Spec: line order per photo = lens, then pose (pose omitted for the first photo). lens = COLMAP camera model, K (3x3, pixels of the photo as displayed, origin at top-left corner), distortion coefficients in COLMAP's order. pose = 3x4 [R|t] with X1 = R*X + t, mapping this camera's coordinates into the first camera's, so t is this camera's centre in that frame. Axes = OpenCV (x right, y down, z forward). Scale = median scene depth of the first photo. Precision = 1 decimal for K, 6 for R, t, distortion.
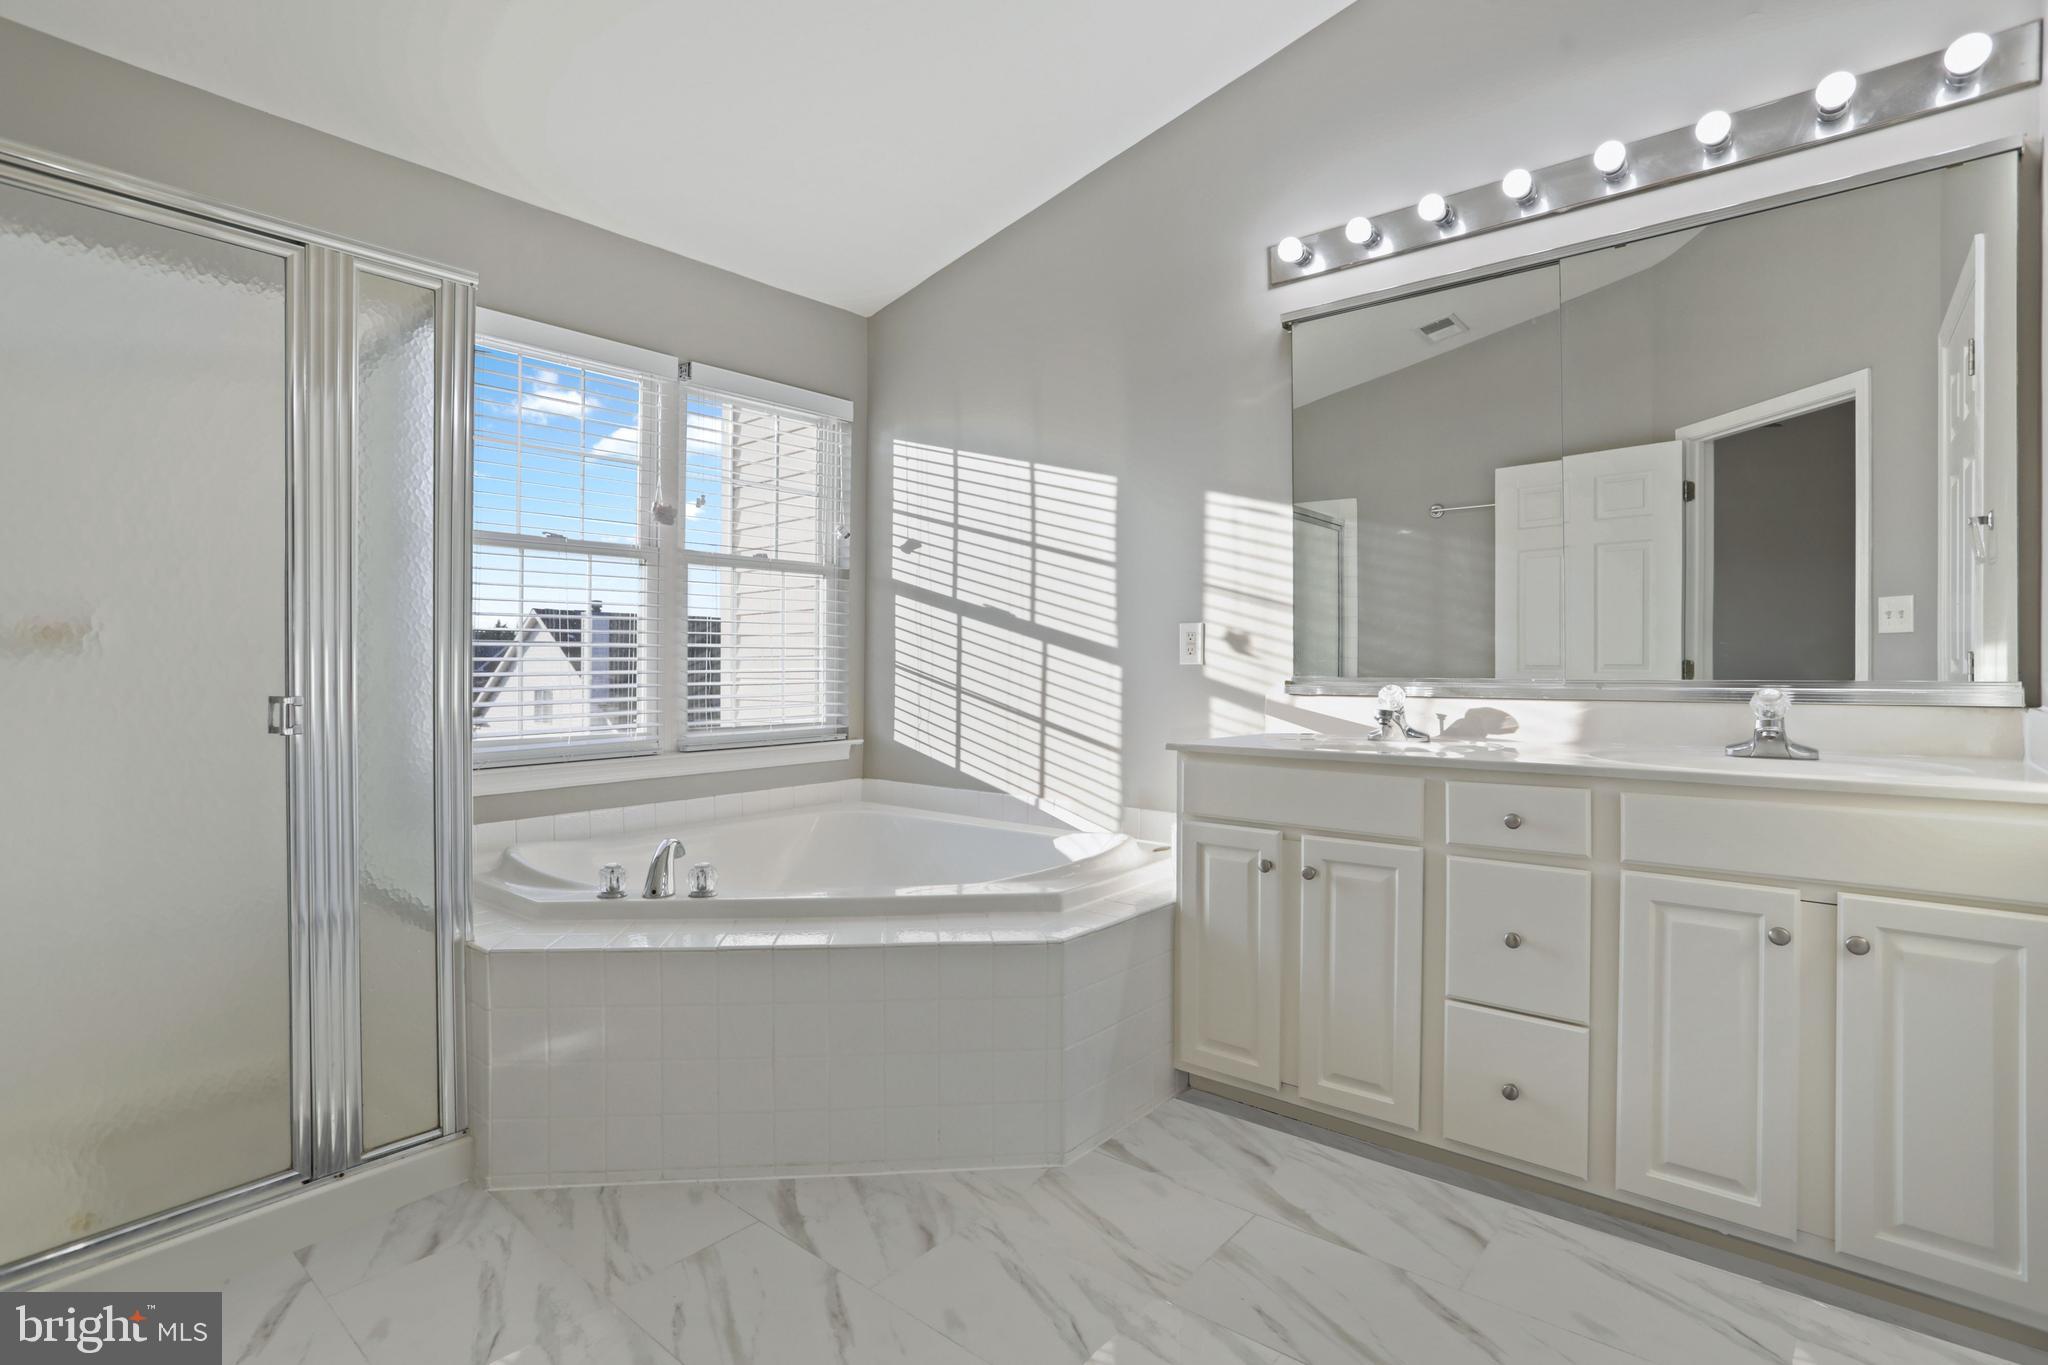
lens RADIAL K [[1054.9, 0, 1029.0], [0, 1054.9, 622.8], [0, 0, 1]] dist [0.024071, -0.036568]
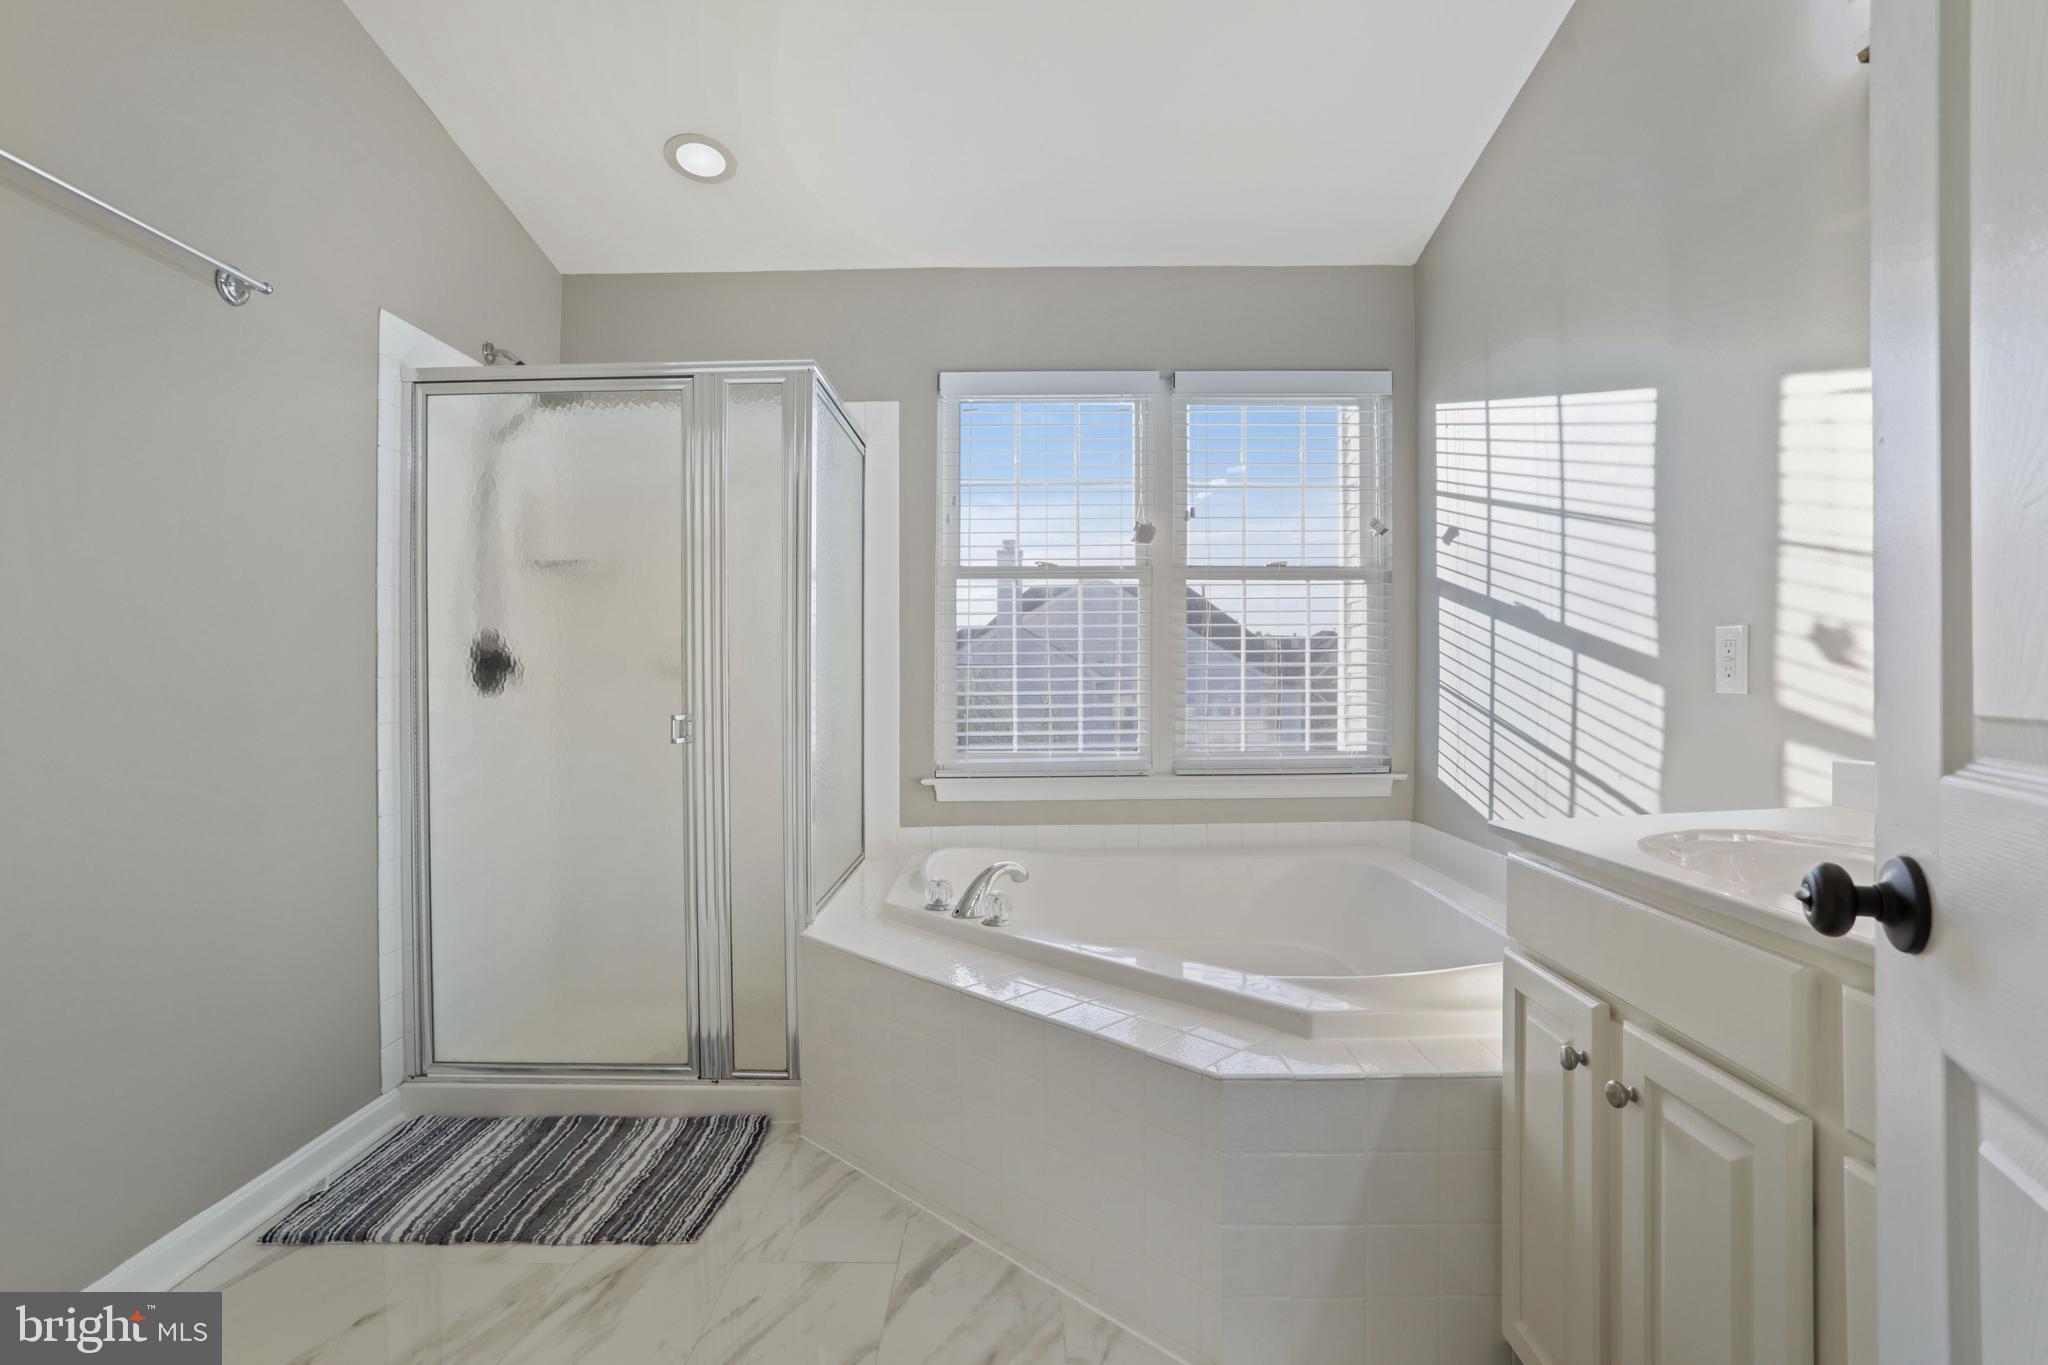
lens RADIAL K [[988.6, 0, 1022.9], [0, 988.6, 675.4], [0, 0, 1]] dist [-0.066471, 0.041160]
pose [[0.614054, -0.010321, -0.789196, 0.291269], [0.035661, 0.999256, 0.014679, 0.011375], [0.788458, -0.037157, 0.613965, 0.318254]]
